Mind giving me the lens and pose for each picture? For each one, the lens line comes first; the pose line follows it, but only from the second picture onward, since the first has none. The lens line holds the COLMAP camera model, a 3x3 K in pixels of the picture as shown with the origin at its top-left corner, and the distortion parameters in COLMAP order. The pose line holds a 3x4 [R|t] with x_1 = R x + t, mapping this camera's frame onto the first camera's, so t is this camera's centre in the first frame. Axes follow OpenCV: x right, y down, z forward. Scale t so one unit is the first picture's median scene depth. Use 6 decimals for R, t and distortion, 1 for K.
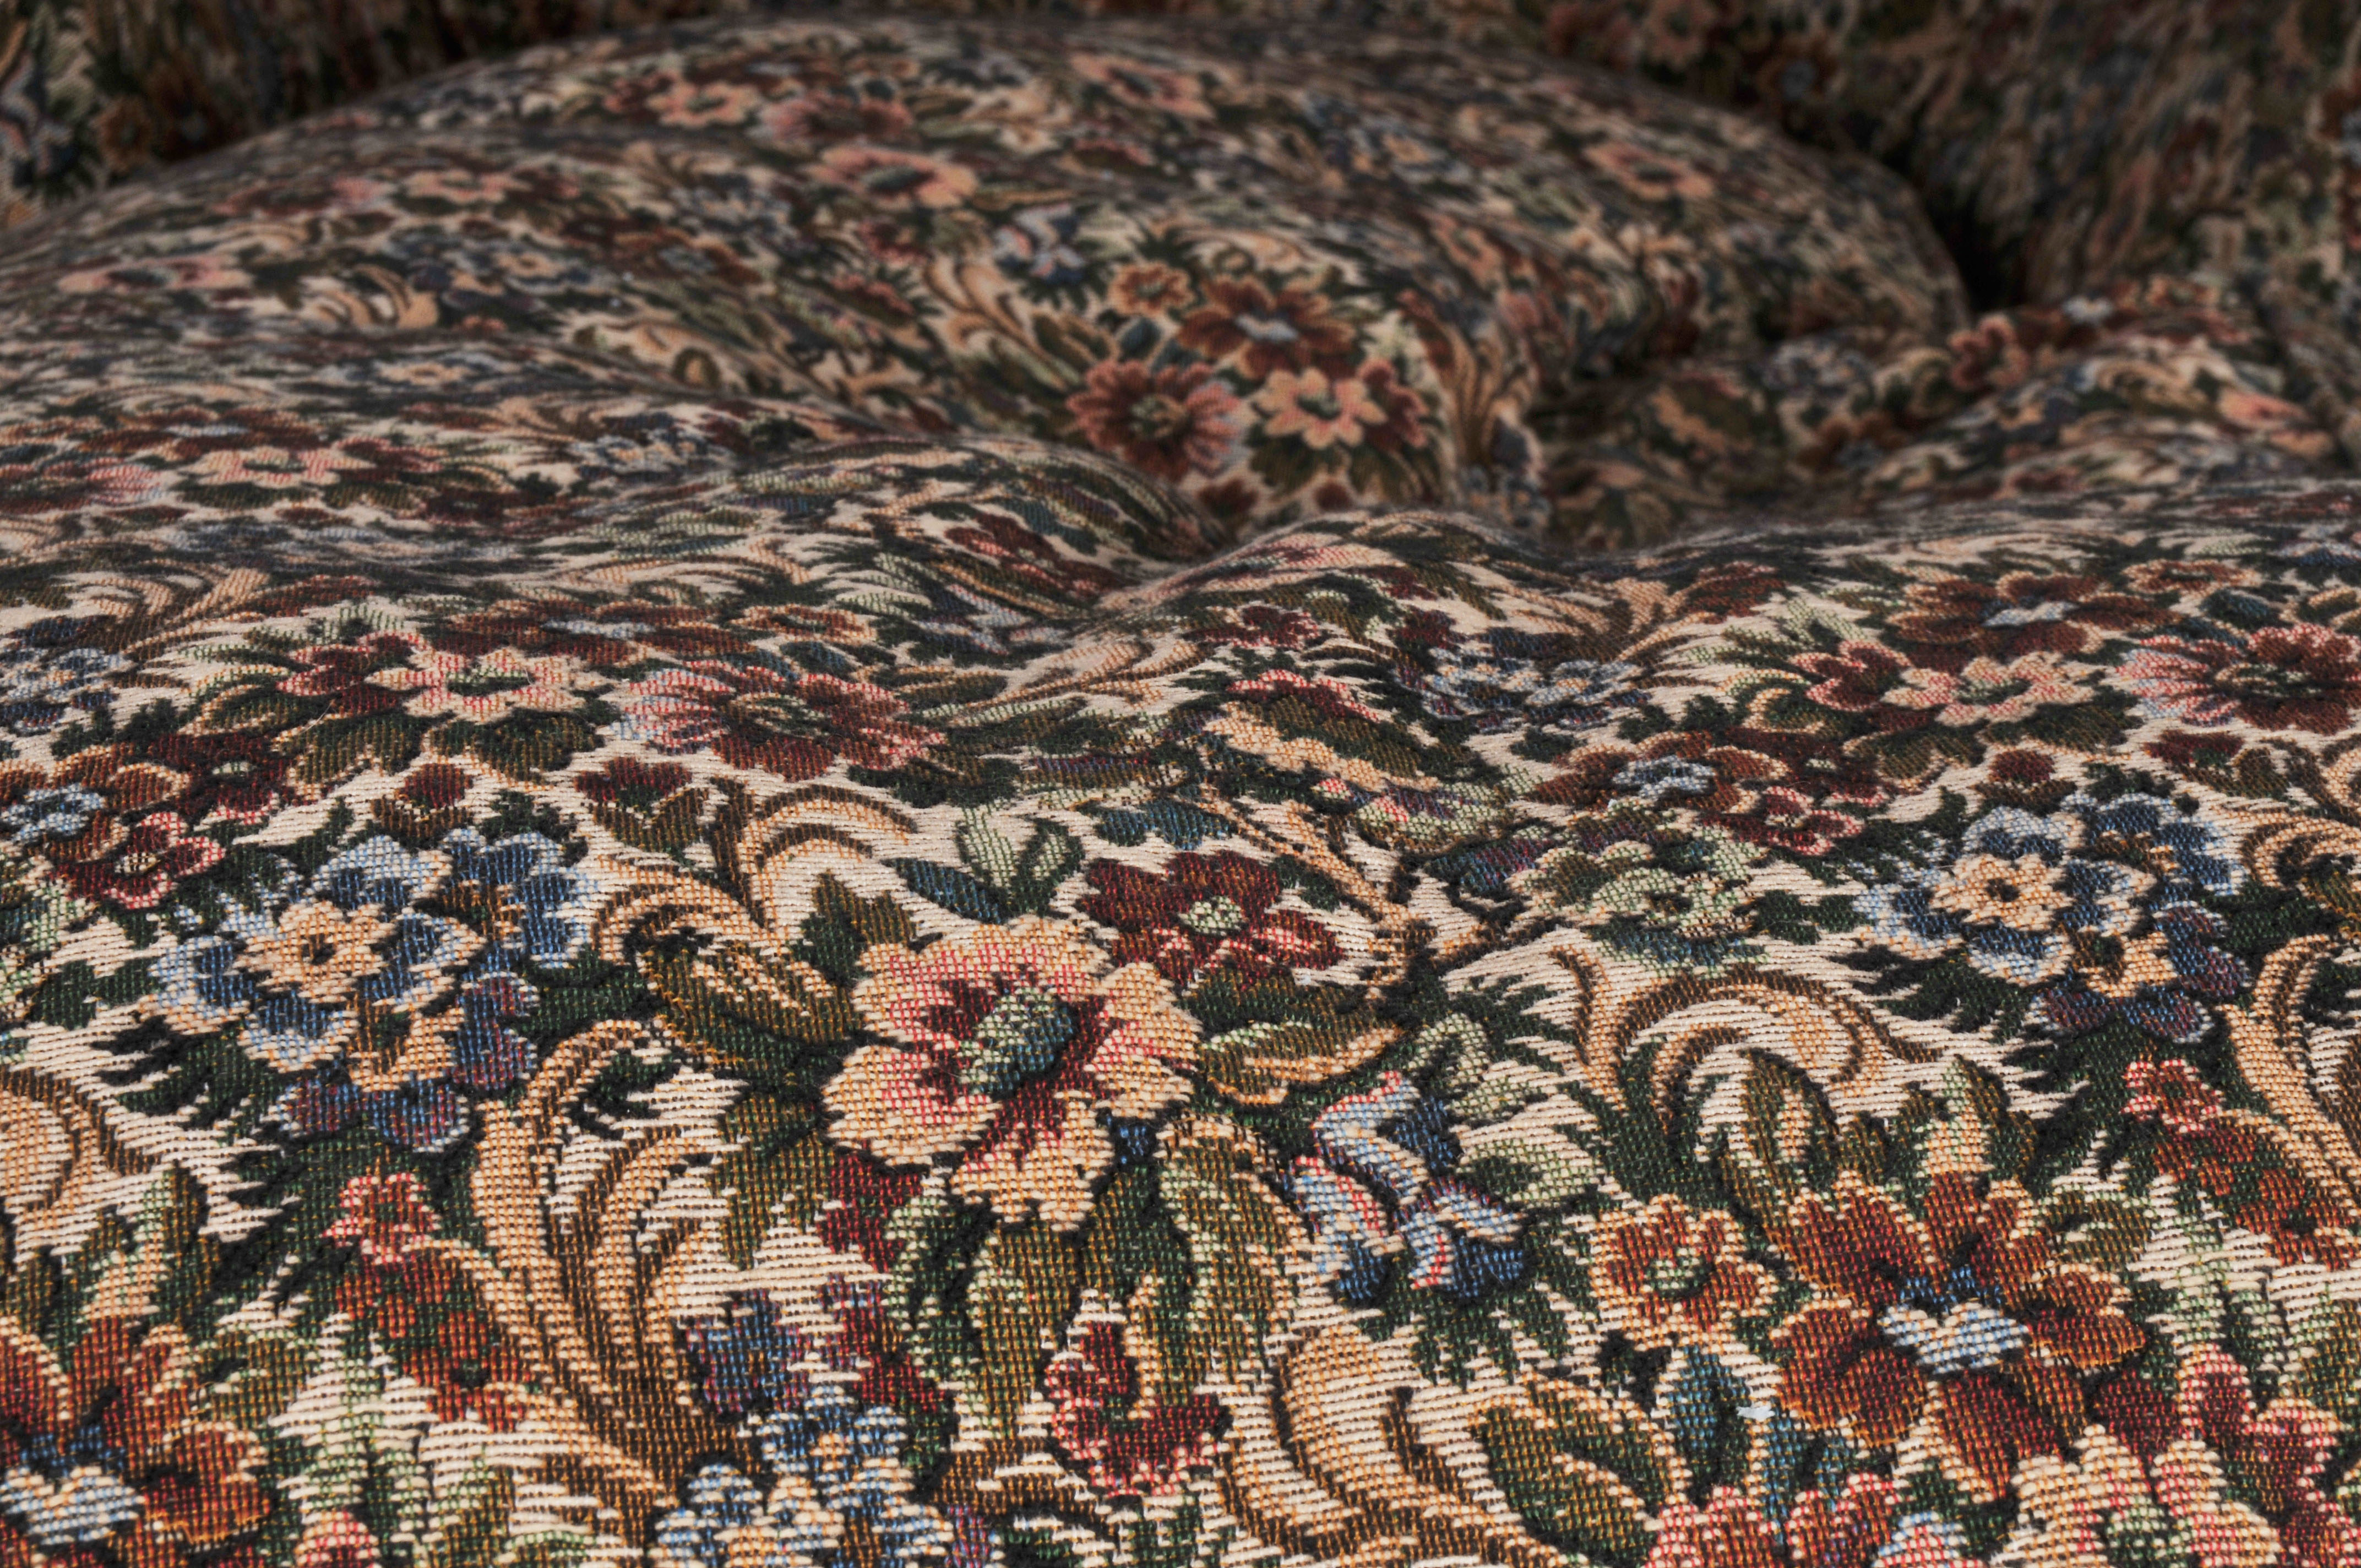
lens RADIAL K [[5328.3, 0, 1183.4], [0, 5328.3, 783.9], [0, 0, 1]] dist [-0.087115, 0.000000]
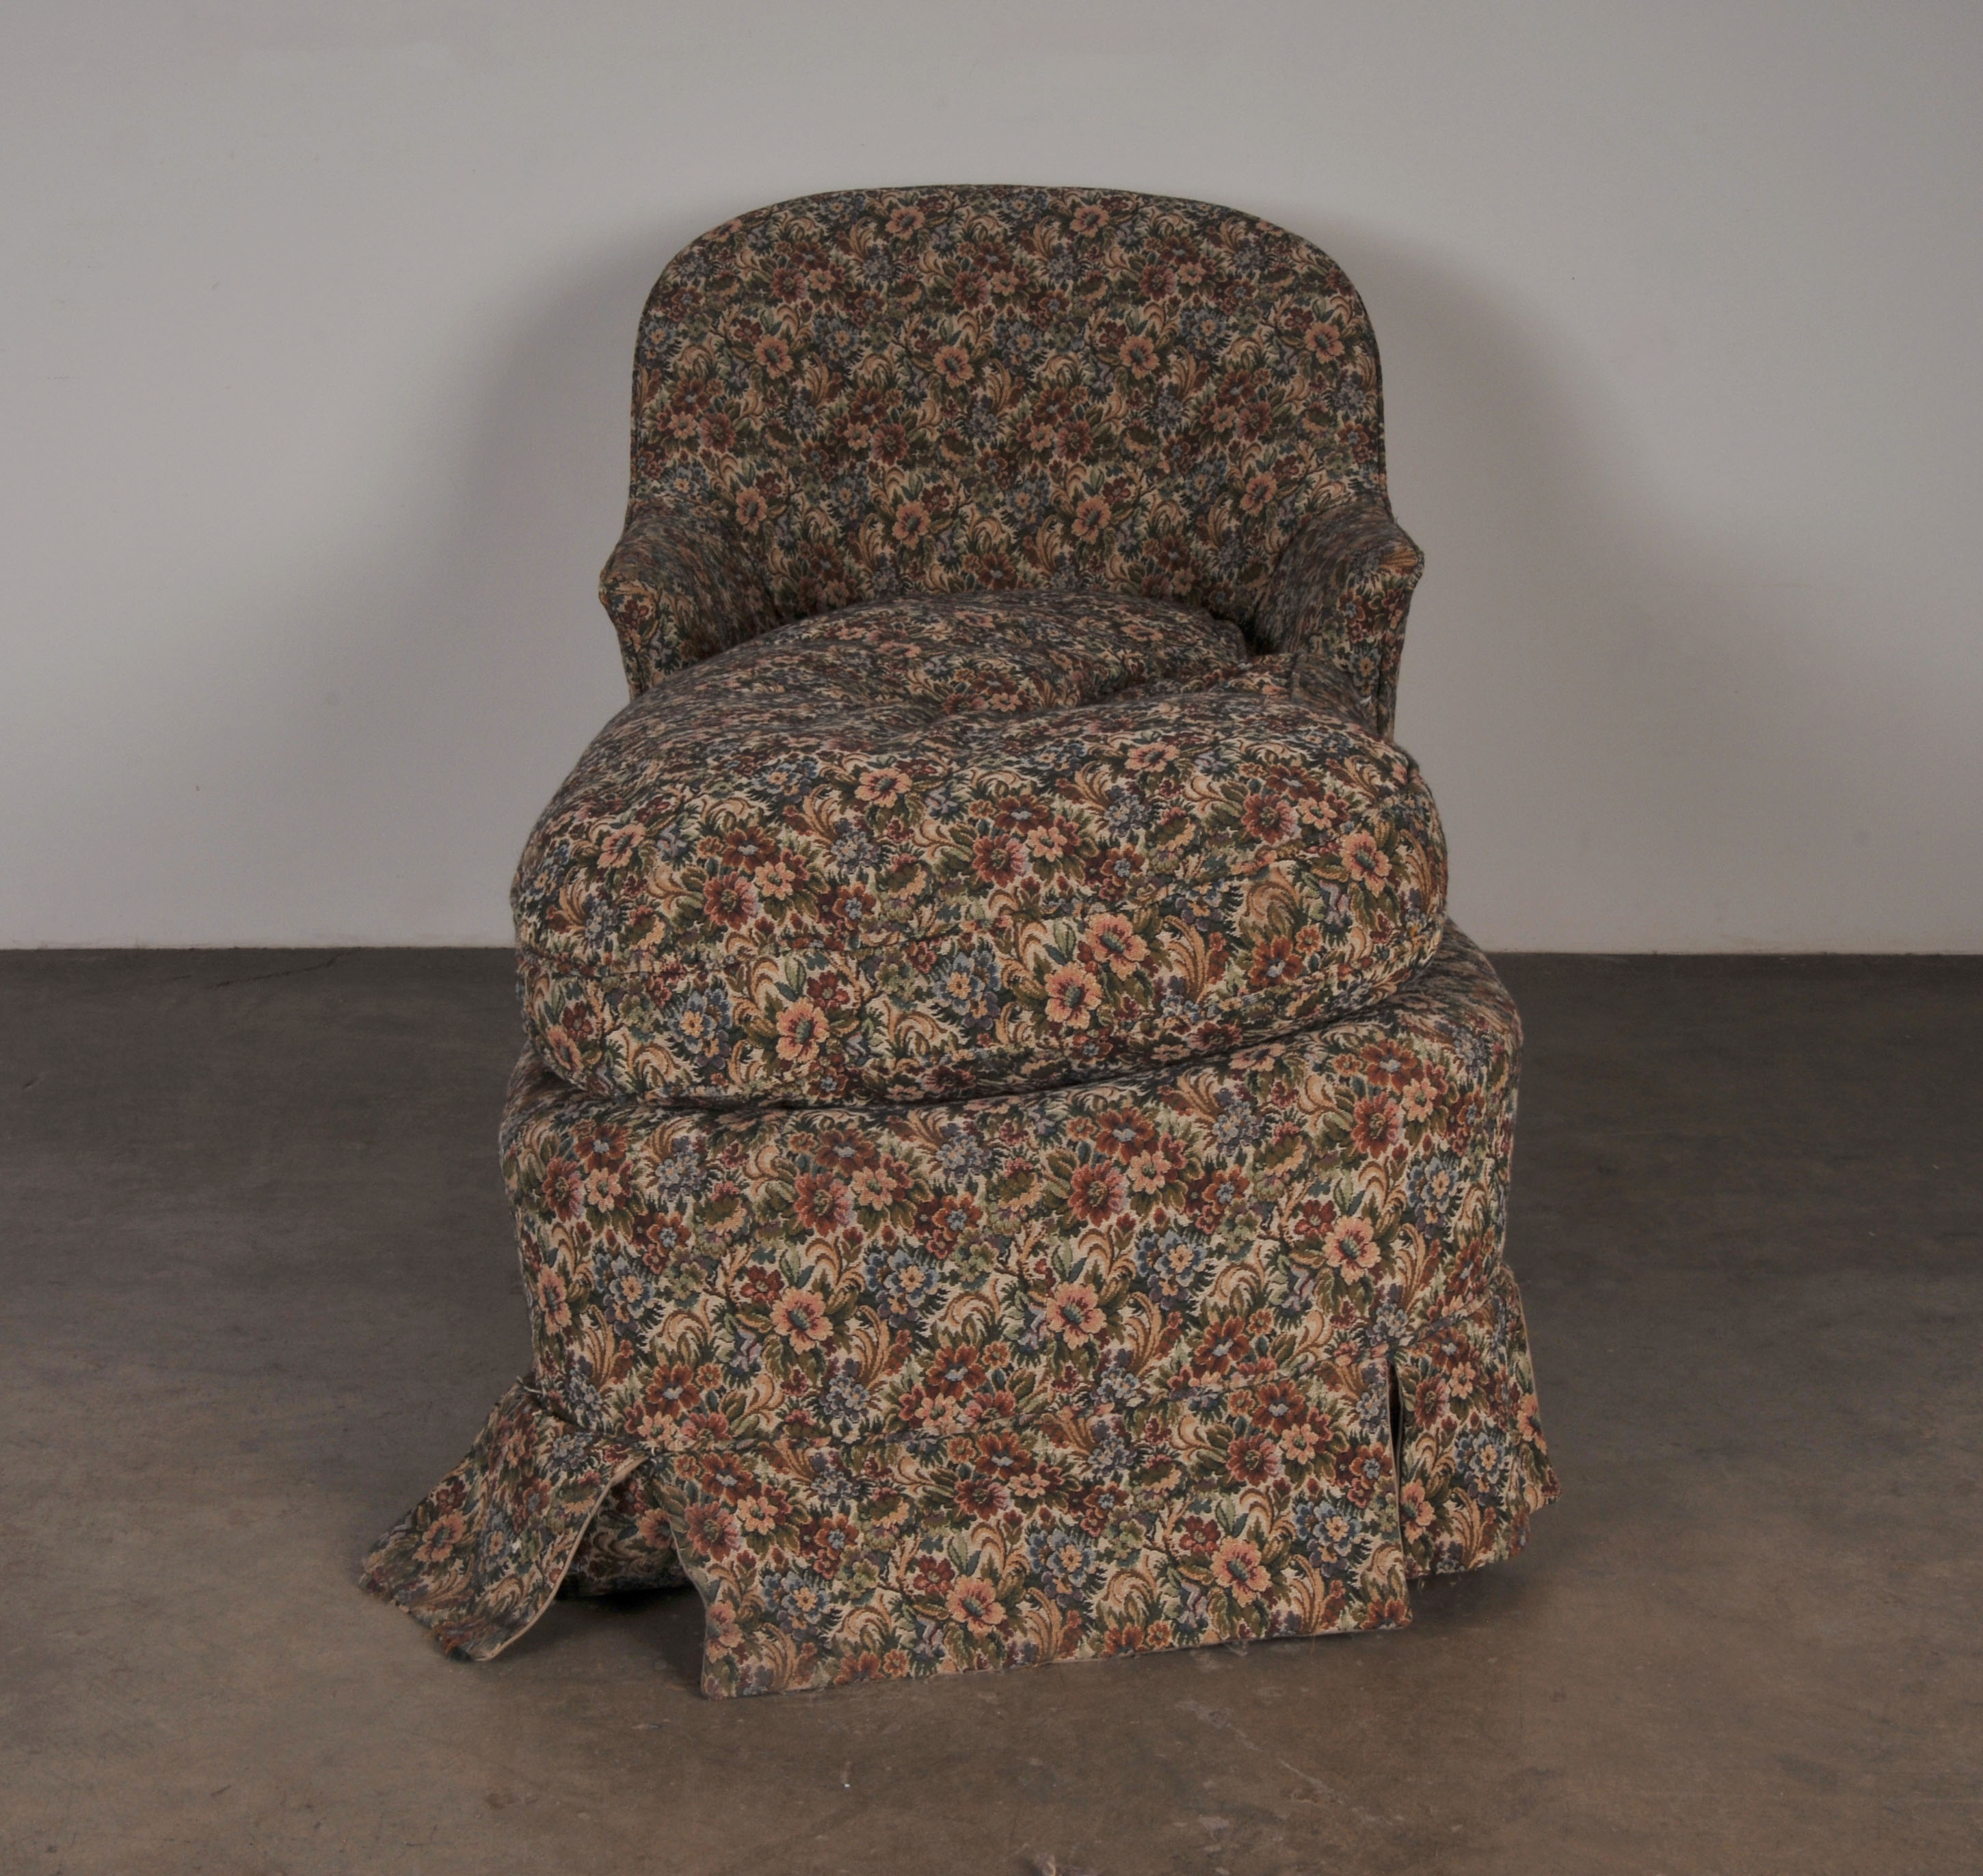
lens RADIAL K [[3018.0, 0, 989.9], [0, 3018.0, 937.4], [0, 0, 1]] dist [-0.136521, 0.000000]
pose [[0.996174, -0.055708, -0.067333, 0.317571], [0.054796, 0.998380, -0.015319, 0.282317], [0.068077, 0.011571, 0.997613, -2.531204]]
